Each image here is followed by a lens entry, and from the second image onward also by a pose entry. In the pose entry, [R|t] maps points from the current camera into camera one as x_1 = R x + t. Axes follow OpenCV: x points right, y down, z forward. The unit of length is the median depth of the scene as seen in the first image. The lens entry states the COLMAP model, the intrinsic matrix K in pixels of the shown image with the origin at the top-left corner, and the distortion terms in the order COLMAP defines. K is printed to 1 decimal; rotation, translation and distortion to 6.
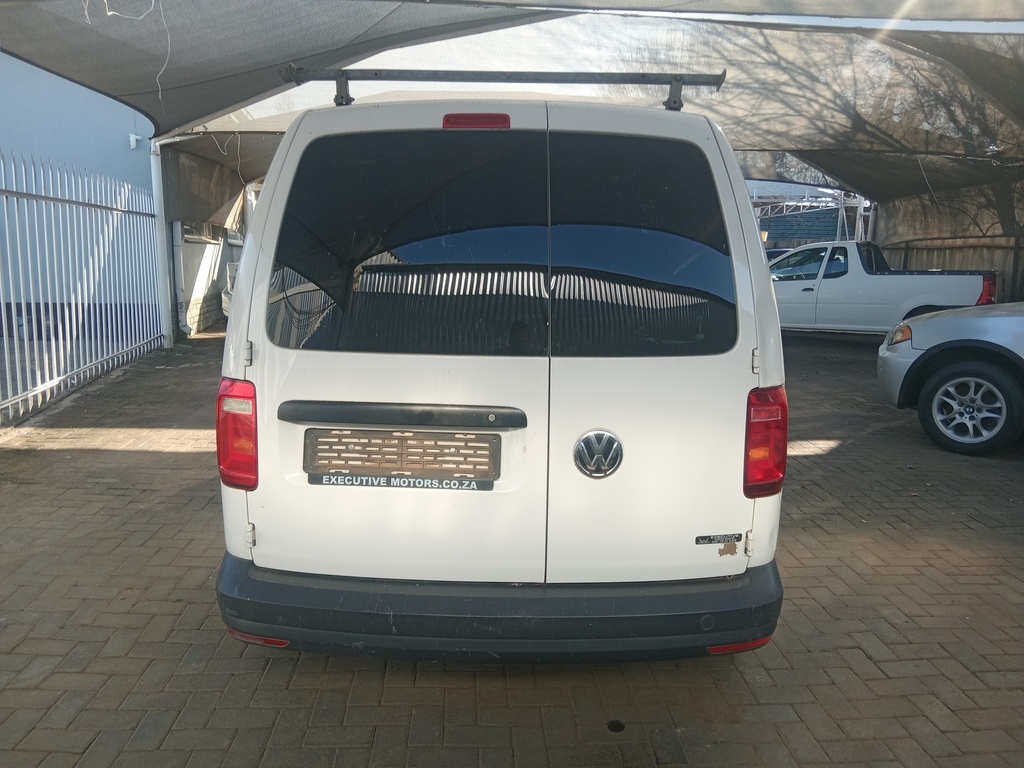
lens RADIAL K [[757.4, 0, 510.2], [0, 757.4, 382.5], [0, 0, 1]] dist [0.008258, -0.002005]
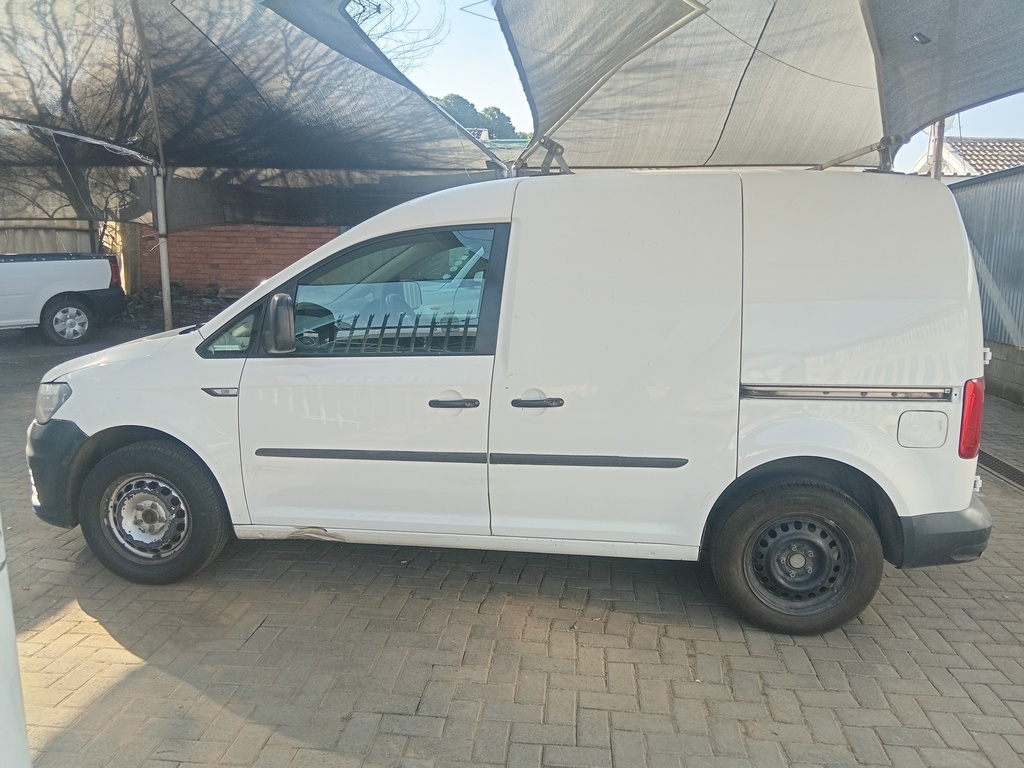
lens RADIAL K [[757.5, 0, 516.3], [0, 757.5, 386.4], [0, 0, 1]] dist [0.116598, -0.180149]
pose [[0.132267, -0.192514, 0.972339, -0.929586], [0.151458, 0.973364, 0.172114, -0.178928], [-0.979574, 0.124503, 0.157902, 0.812582]]
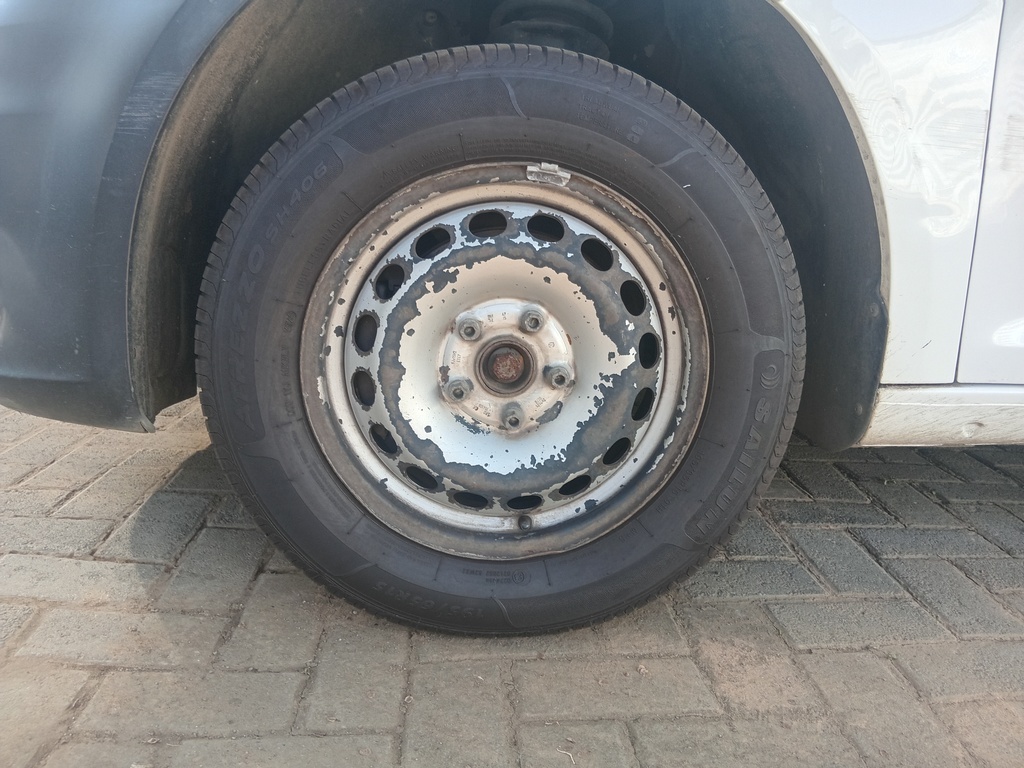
lens RADIAL K [[757.5, 0, 516.3], [0, 757.5, 386.4], [0, 0, 1]] dist [0.116598, -0.180149]
pose [[-0.026063, -0.252301, 0.967298, -0.406687], [0.129384, 0.958636, 0.253528, -0.007938], [-0.991252, 0.131760, 0.007659, 1.335538]]
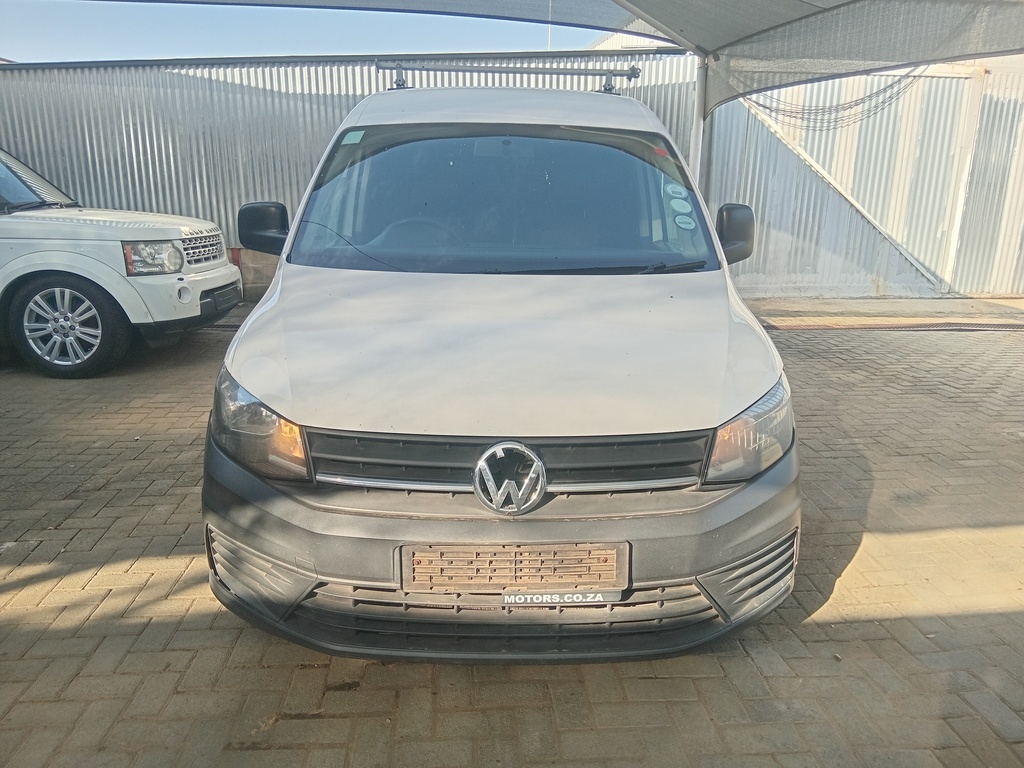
lens RADIAL K [[764.0, 0, 512.0], [0, 764.0, 384.0], [0, 0, 1]] dist [0.005089, -0.001260]
pose [[-0.999576, -0.024145, -0.016304, -0.004055], [-0.028728, 0.909925, 0.413778, -0.312731], [0.004845, 0.414070, -0.910232, 1.887842]]
